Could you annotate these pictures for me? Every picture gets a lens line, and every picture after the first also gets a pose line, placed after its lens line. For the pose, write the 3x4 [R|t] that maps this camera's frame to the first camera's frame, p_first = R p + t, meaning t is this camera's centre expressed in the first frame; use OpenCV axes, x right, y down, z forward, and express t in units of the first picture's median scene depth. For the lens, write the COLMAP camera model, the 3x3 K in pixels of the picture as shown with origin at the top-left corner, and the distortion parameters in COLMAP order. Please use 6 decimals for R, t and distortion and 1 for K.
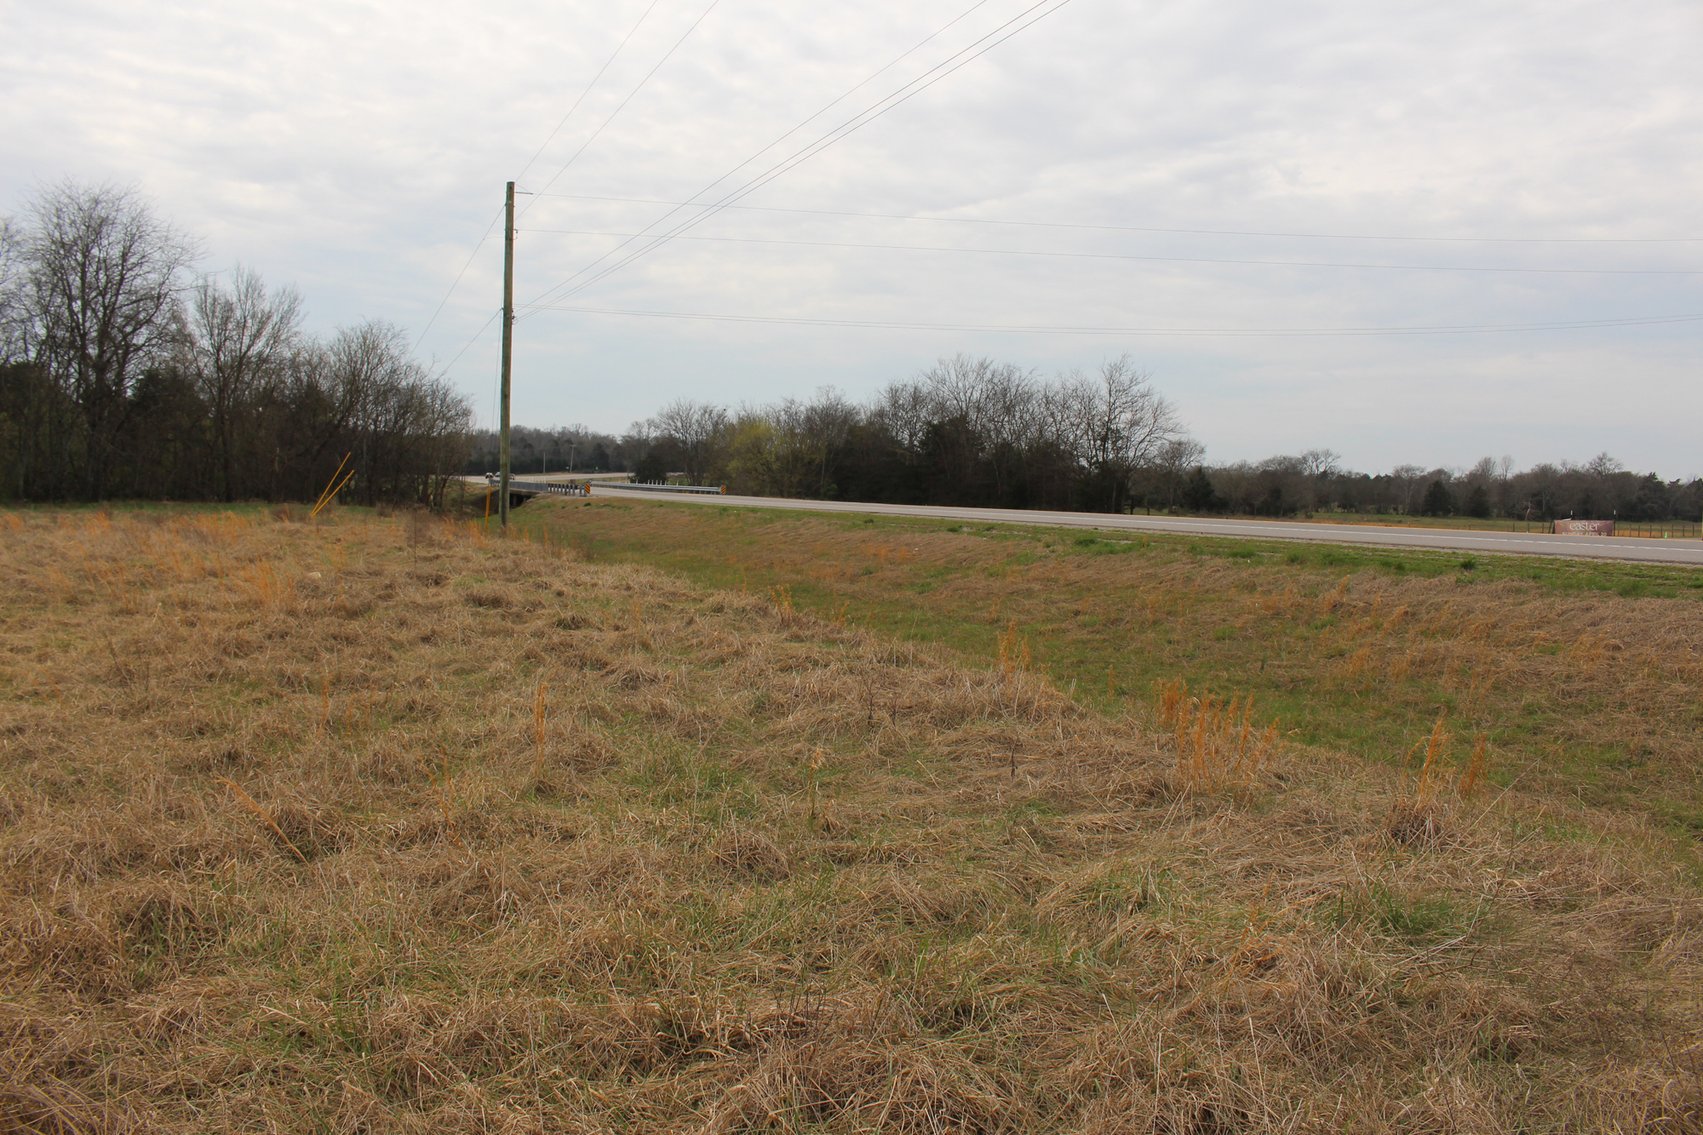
lens RADIAL K [[1460.7, 0, 852.9], [0, 1460.7, 561.4], [0, 0, 1]] dist [-0.097313, 0.102926]
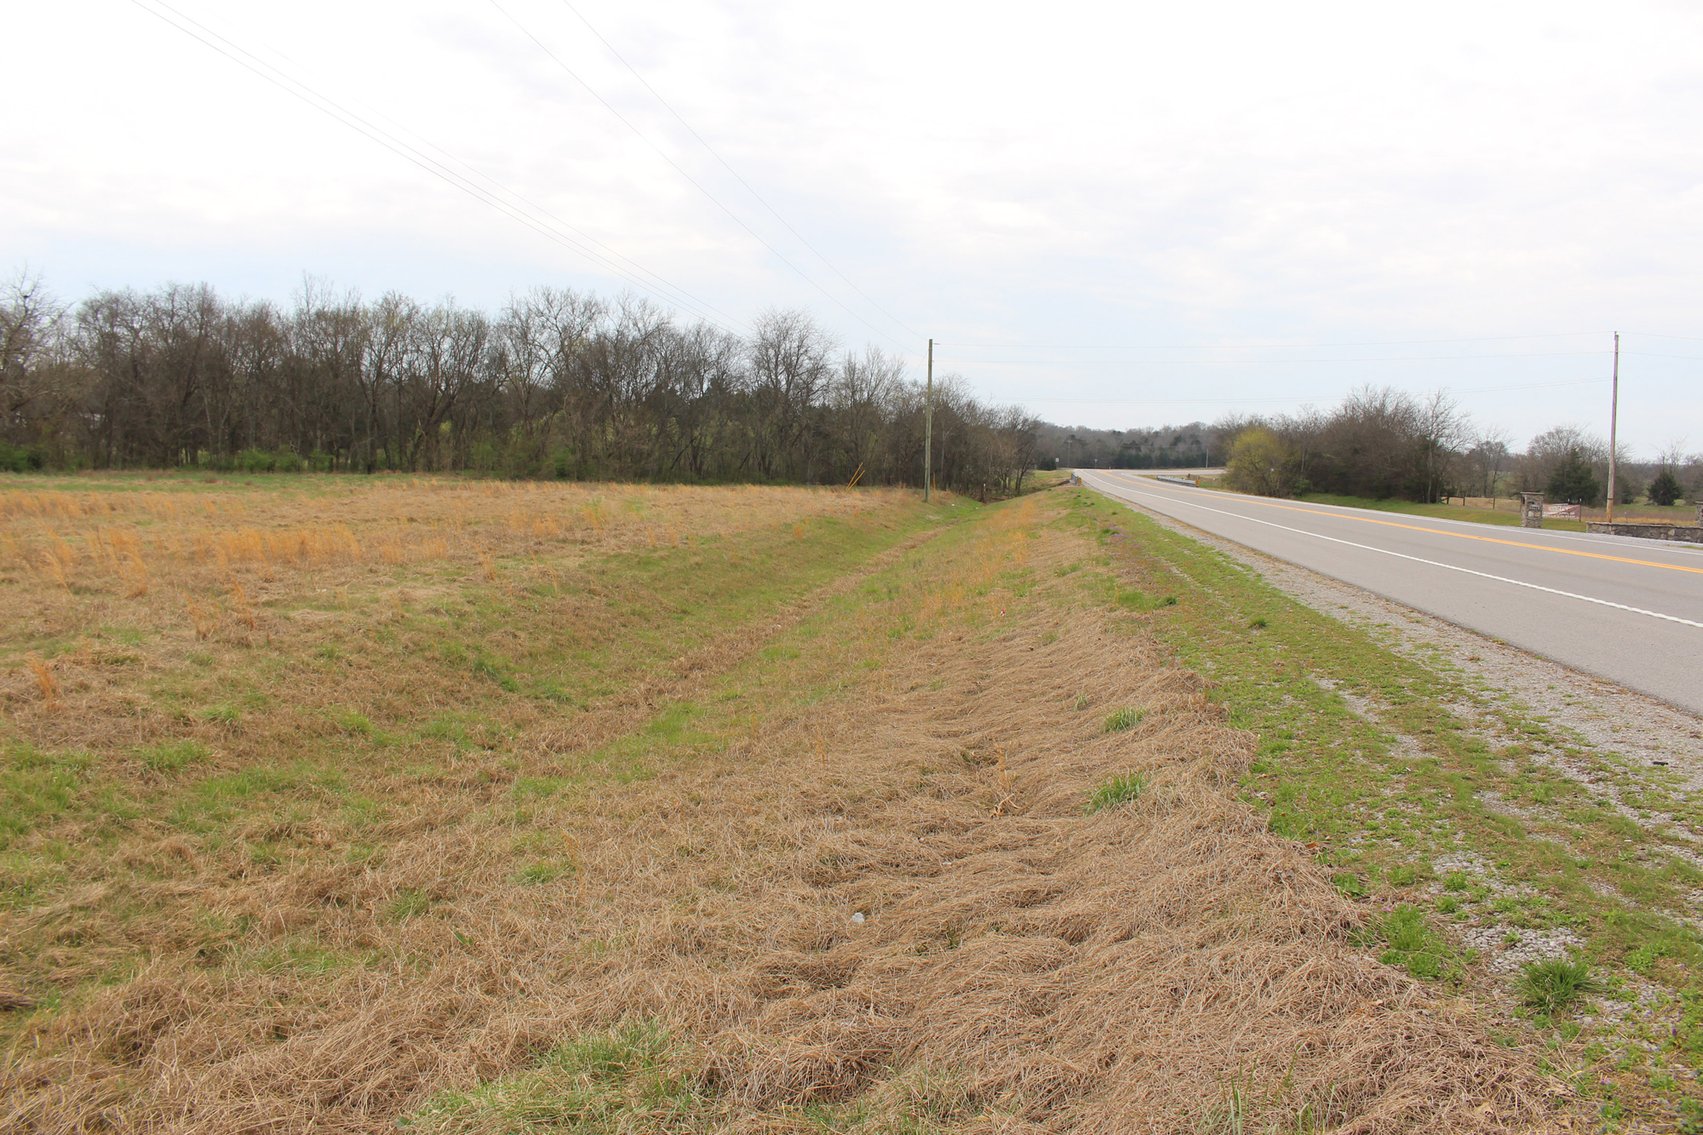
lens RADIAL K [[1460.7, 0, 853.9], [0, 1460.7, 558.3], [0, 0, 1]] dist [-0.097313, 0.102926]
pose [[0.875028, 0.029308, -0.483185, 0.359644], [-0.028663, 0.999551, 0.008722, 0.025035], [0.483224, 0.006217, 0.875475, -0.455730]]
